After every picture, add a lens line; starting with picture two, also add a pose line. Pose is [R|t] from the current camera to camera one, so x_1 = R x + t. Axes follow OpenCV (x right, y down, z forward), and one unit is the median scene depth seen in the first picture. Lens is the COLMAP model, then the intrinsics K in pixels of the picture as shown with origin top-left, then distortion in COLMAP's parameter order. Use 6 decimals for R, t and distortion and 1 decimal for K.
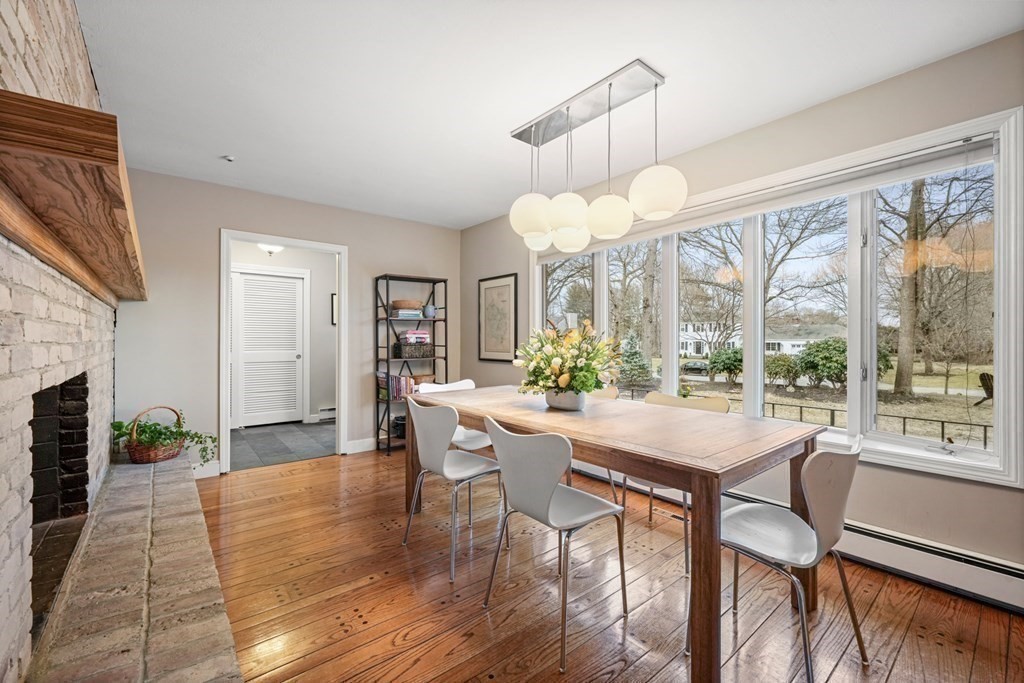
lens RADIAL K [[427.0, 0, 512.0], [0, 427.0, 341.5], [0, 0, 1]] dist [0.000761, 0.000094]
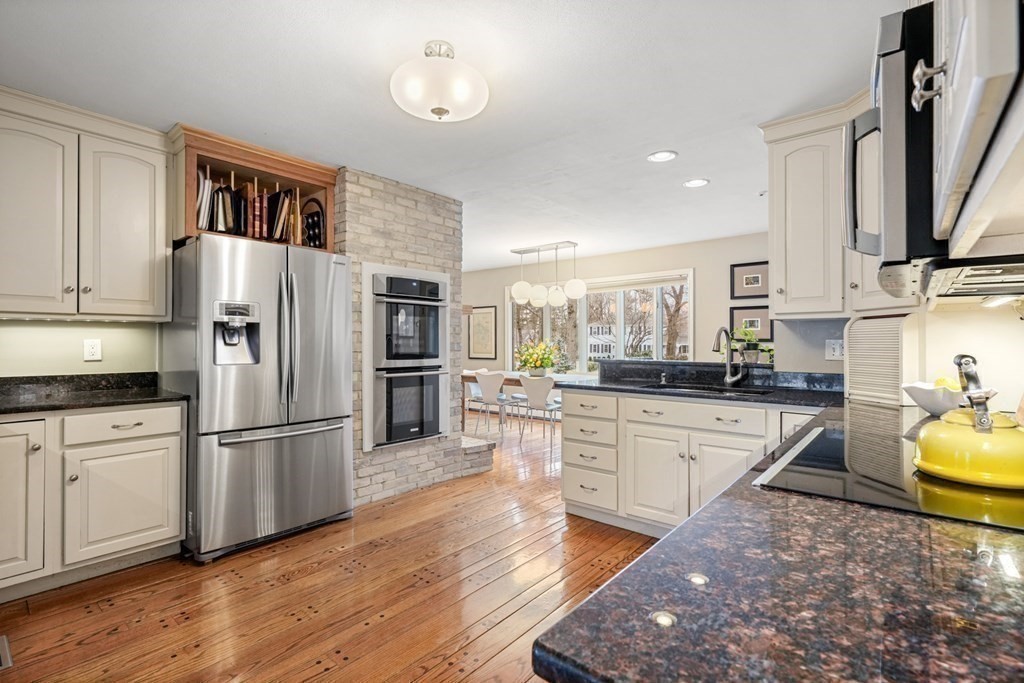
lens RADIAL K [[476.1, 0, 512.0], [0, 476.1, 341.5], [0, 0, 1]] dist [-0.000915, -0.000240]
pose [[0.983553, -0.000491, 0.180621, -0.465660], [0.001600, 0.999981, -0.005995, -0.016469], [-0.180615, 0.006185, 0.983534, -1.477382]]
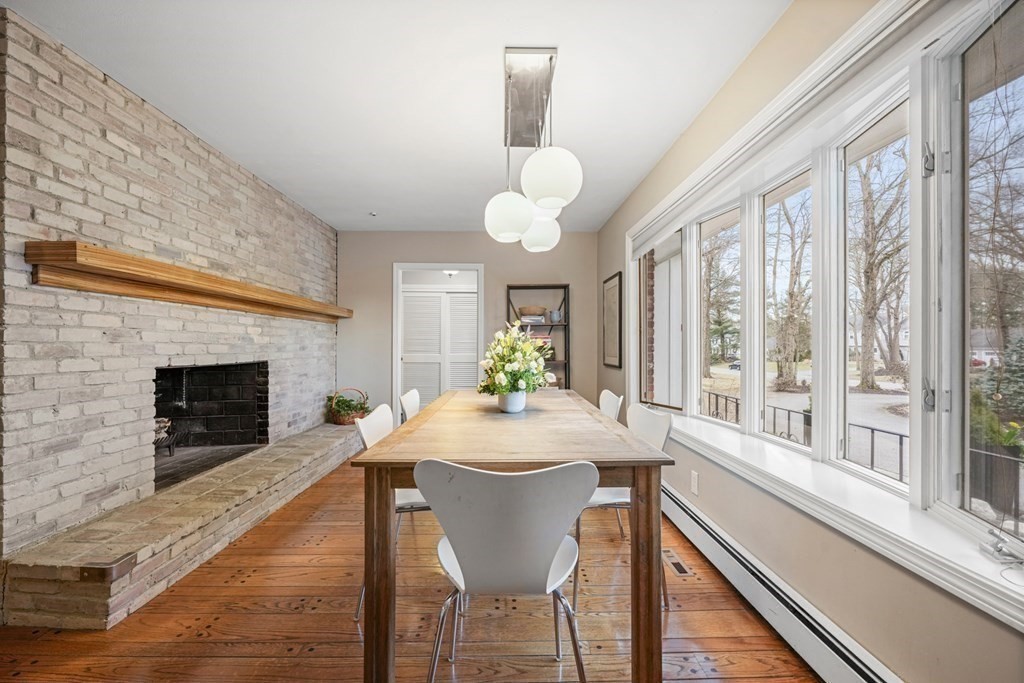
lens RADIAL K [[427.0, 0, 512.0], [0, 427.0, 341.5], [0, 0, 1]] dist [0.000761, 0.000094]
pose [[0.782368, -0.006750, -0.622780, 0.702036], [-0.005372, 0.999831, -0.017586, 0.016420], [0.622793, 0.017104, 0.782199, 0.238331]]
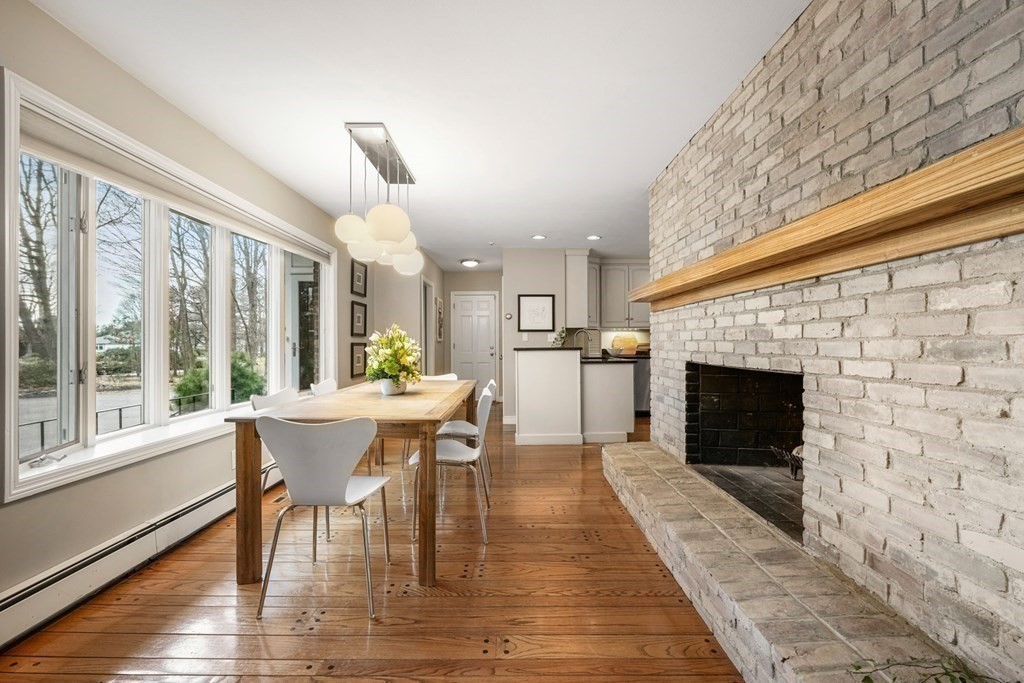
lens RADIAL K [[427.0, 0, 512.0], [0, 427.0, 341.5], [0, 0, 1]] dist [0.000761, 0.000094]
pose [[-0.765460, 0.001124, 0.643483, -0.939369], [0.002262, 0.999997, 0.000944, 0.005408], [-0.643480, 0.002178, -0.765460, 1.717057]]
